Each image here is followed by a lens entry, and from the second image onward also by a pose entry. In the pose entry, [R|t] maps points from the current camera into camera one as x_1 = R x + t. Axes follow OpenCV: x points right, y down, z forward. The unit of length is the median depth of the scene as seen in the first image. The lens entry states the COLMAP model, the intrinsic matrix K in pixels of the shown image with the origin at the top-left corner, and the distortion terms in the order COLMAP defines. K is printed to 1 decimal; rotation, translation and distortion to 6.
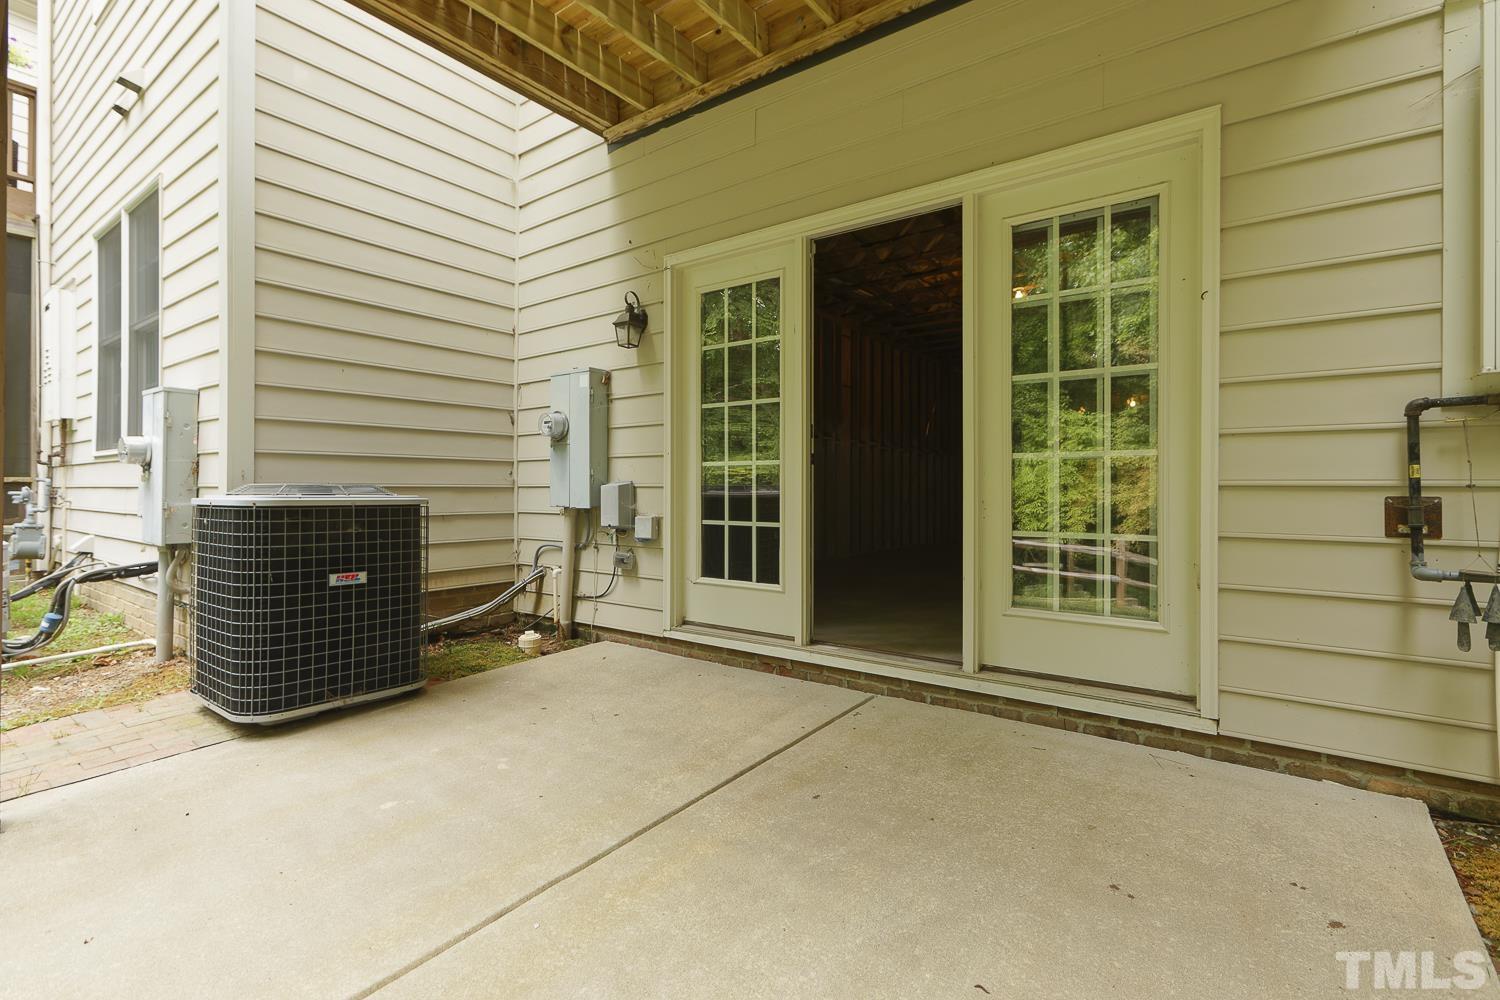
lens RADIAL K [[669.3, 0, 764.7], [0, 669.3, 495.5], [0, 0, 1]] dist [-0.006636, 0.004625]
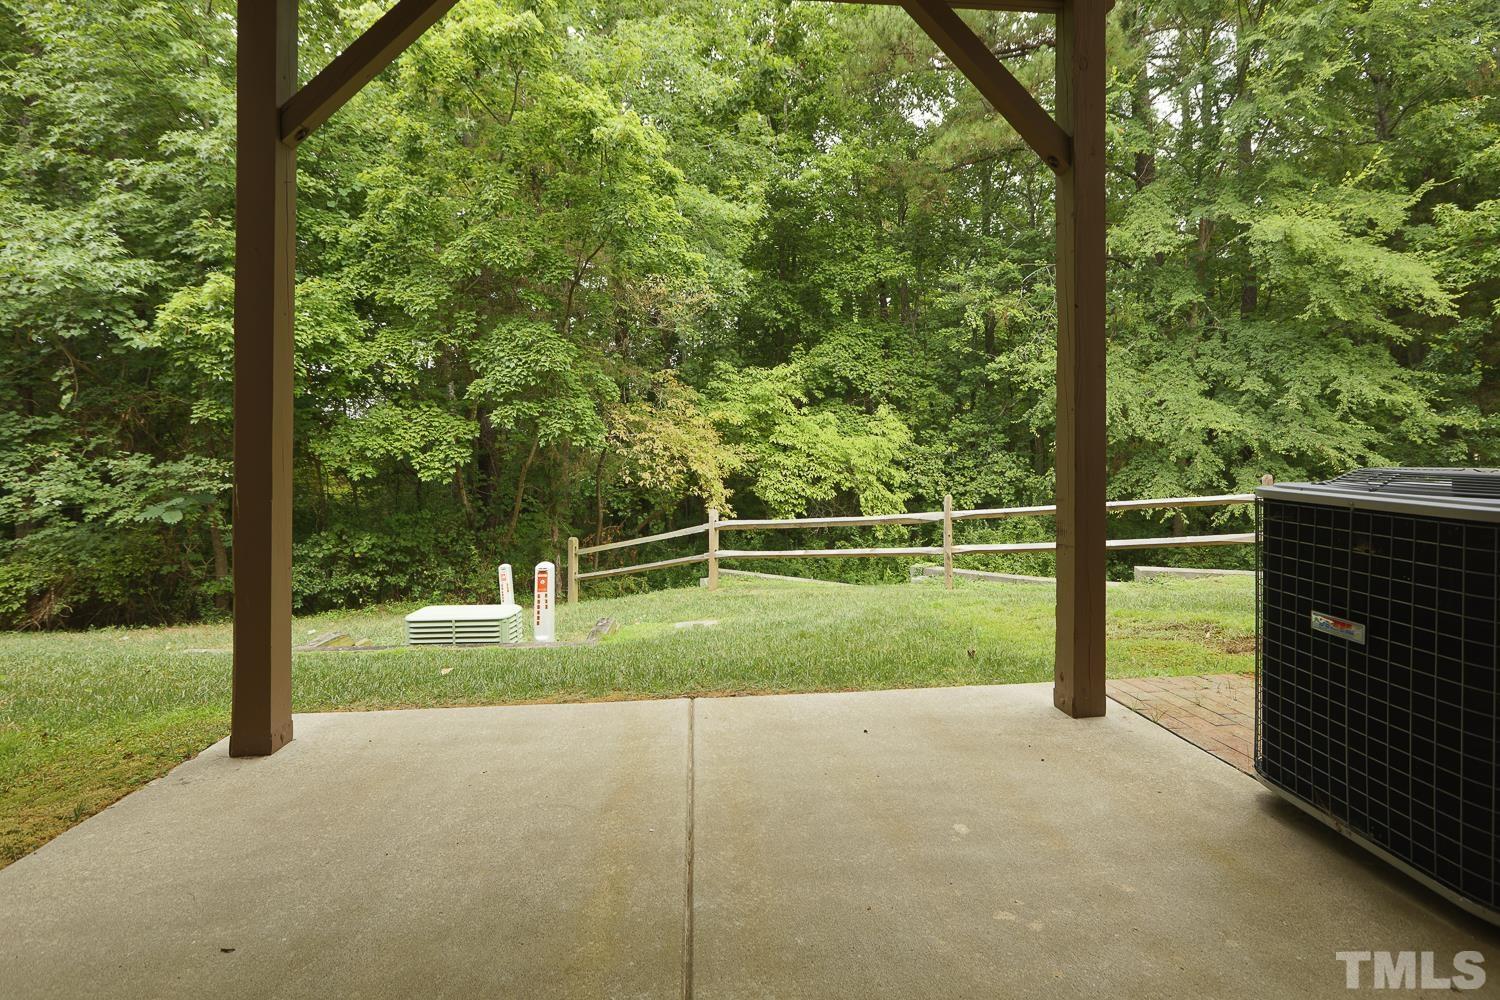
lens RADIAL K [[701.6, 0, 762.9], [0, 701.6, 435.5], [0, 0, 1]] dist [0.002628, 0.000476]
pose [[-0.757635, -0.000109, -0.652678, 0.255978], [0.002726, 0.999991, -0.003332, -0.065942], [0.652673, -0.004304, -0.757628, 1.509305]]
